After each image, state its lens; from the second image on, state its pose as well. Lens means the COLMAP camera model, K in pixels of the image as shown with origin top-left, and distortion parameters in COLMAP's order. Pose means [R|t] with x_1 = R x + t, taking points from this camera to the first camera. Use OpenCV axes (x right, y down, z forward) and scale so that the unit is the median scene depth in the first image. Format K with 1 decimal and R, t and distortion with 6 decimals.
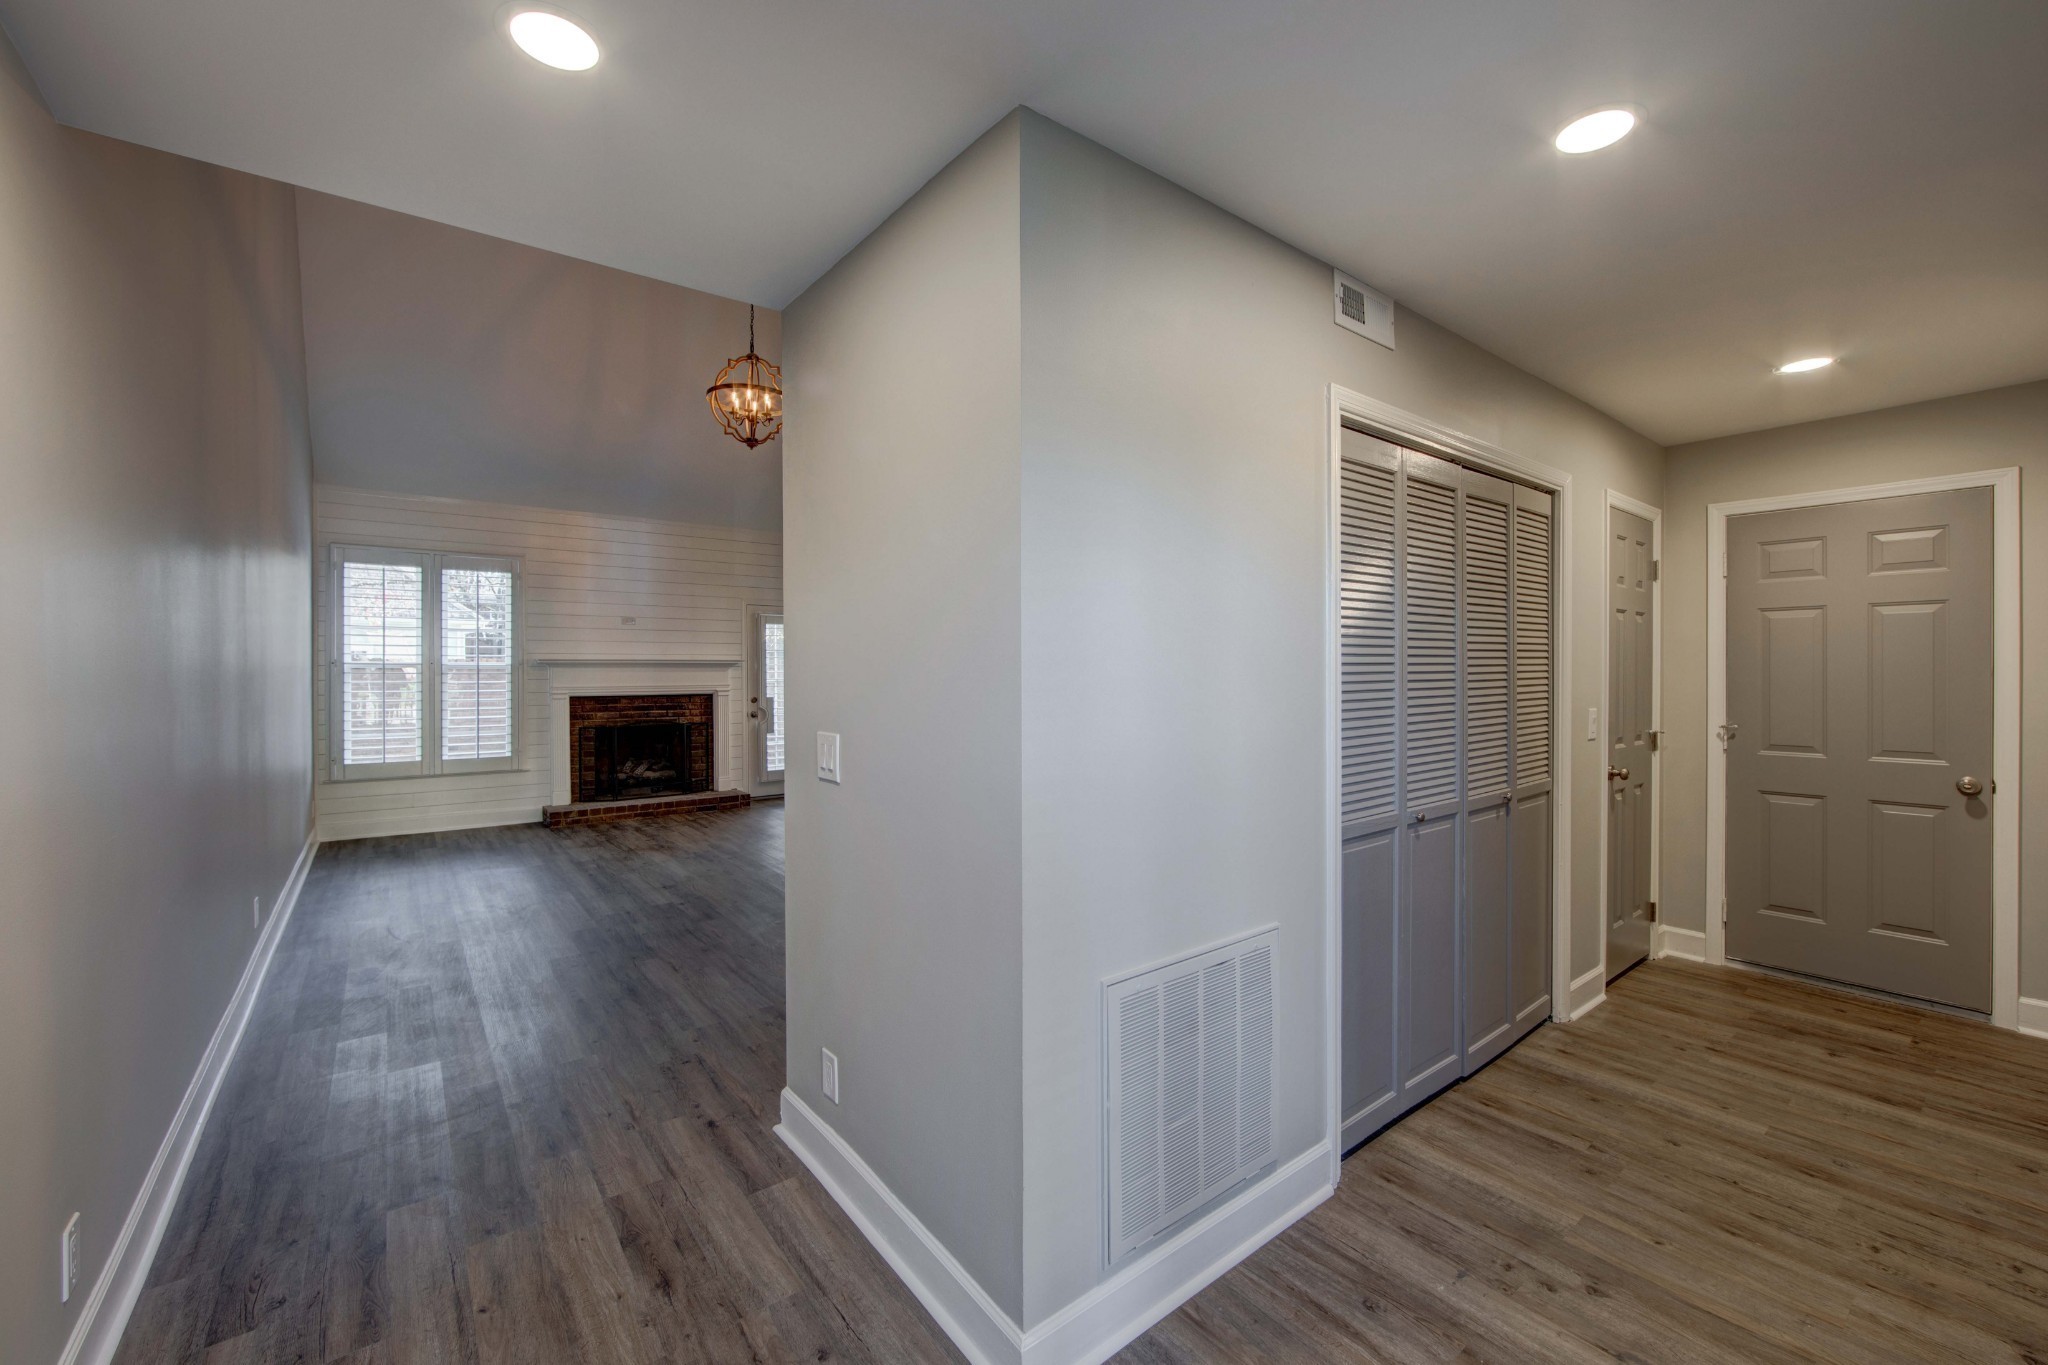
lens RADIAL K [[813.7, 0, 1031.7], [0, 813.7, 664.2], [0, 0, 1]] dist [-0.001372, -0.000039]
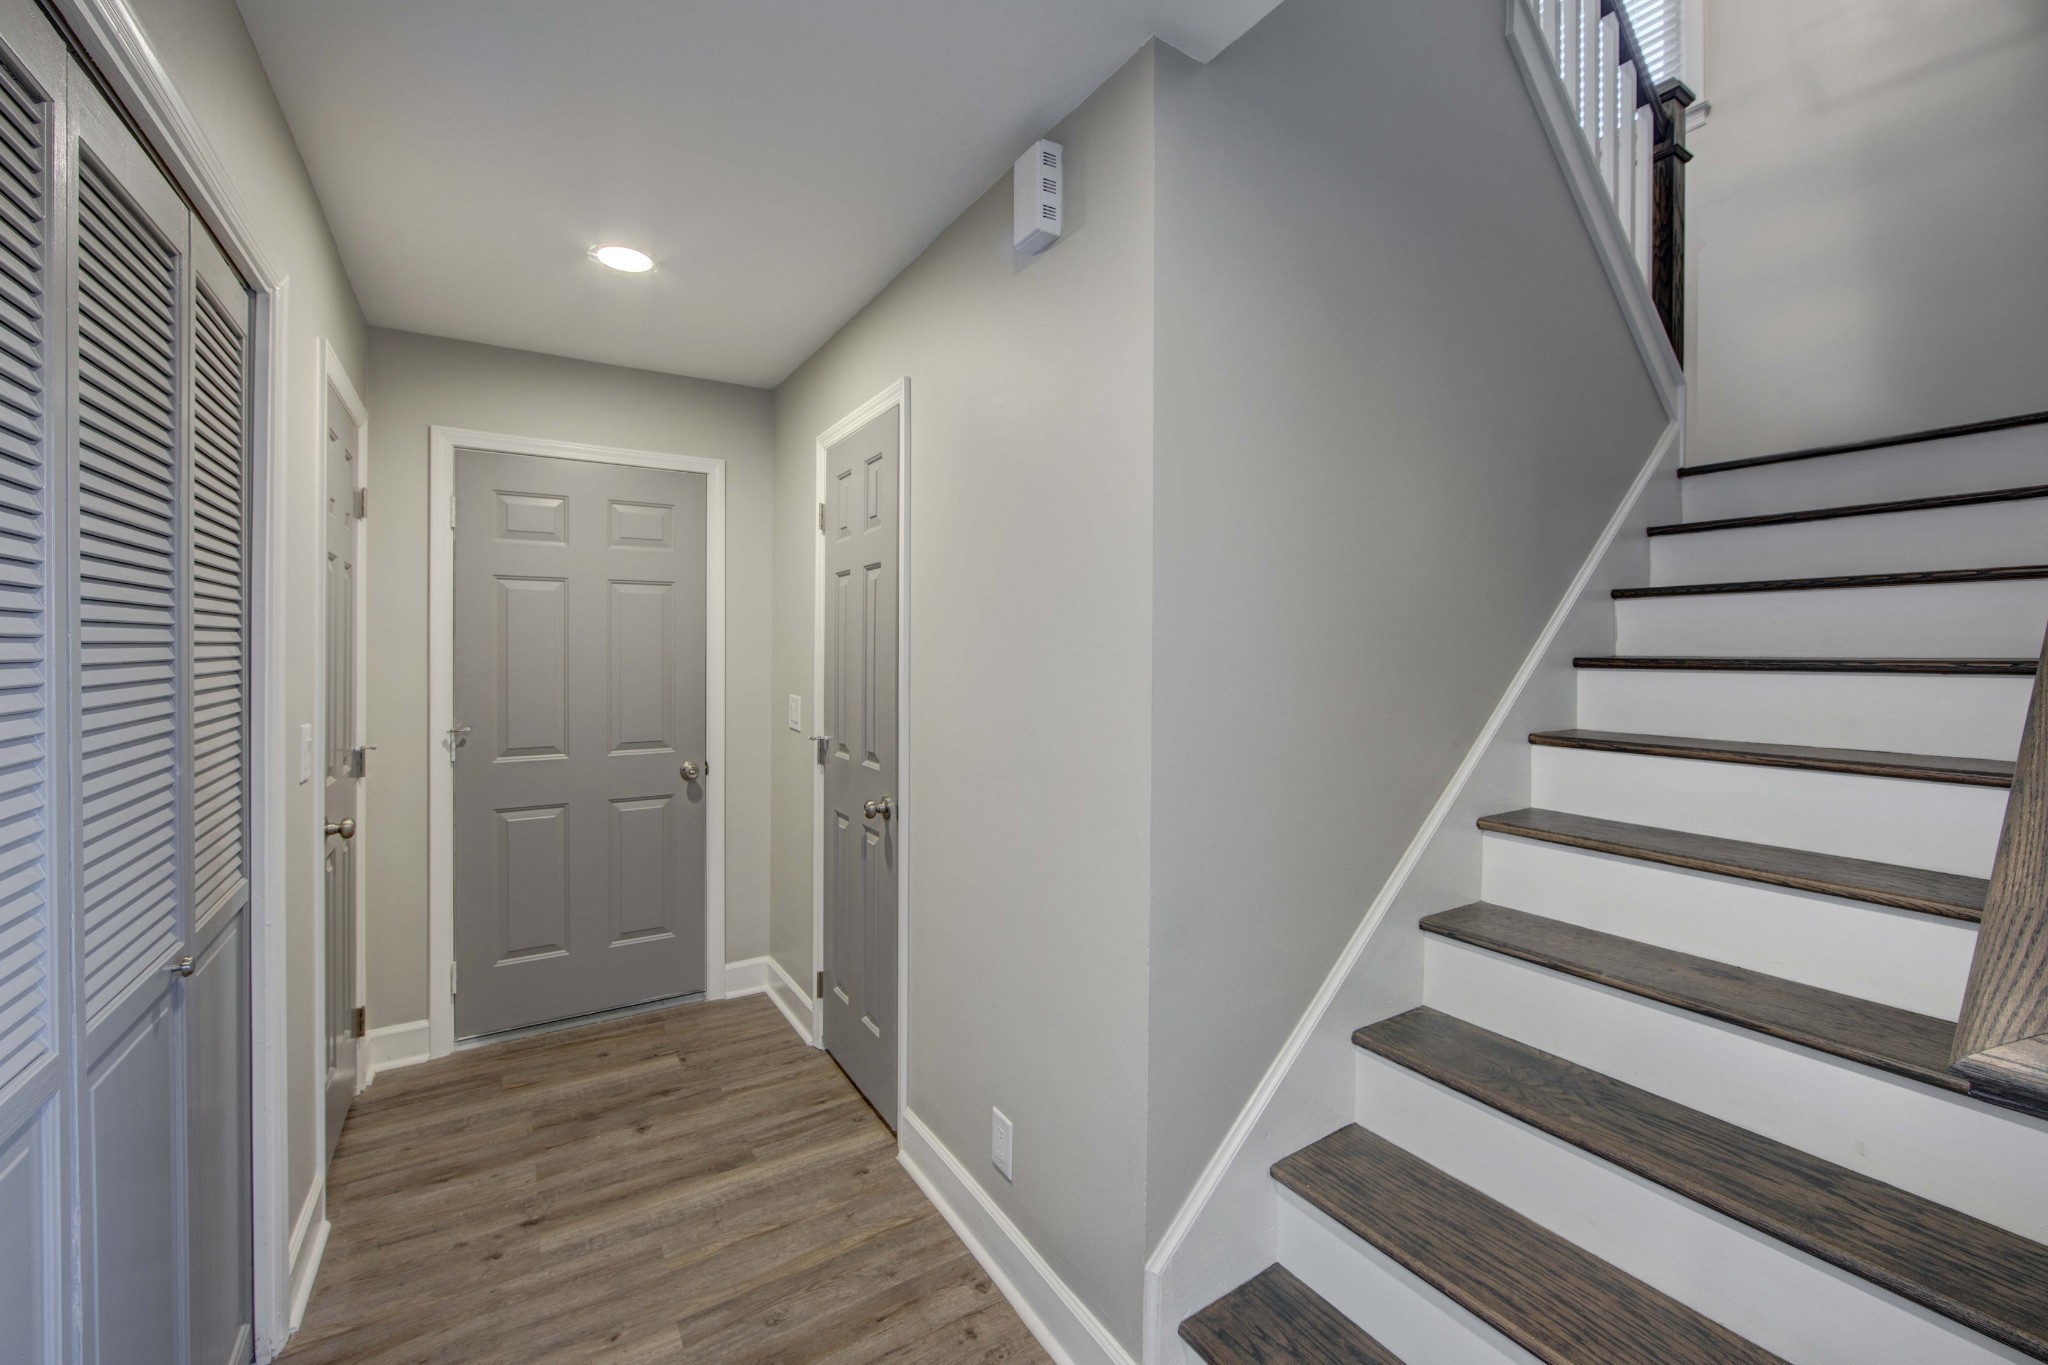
lens RADIAL K [[813.7, 0, 1031.7], [0, 813.7, 664.2], [0, 0, 1]] dist [-0.001372, -0.000039]
pose [[0.091960, -0.012631, 0.995683, 0.196172], [-0.009432, 0.999864, 0.013555, 0.001384], [-0.995718, -0.010638, 0.091829, 0.484239]]
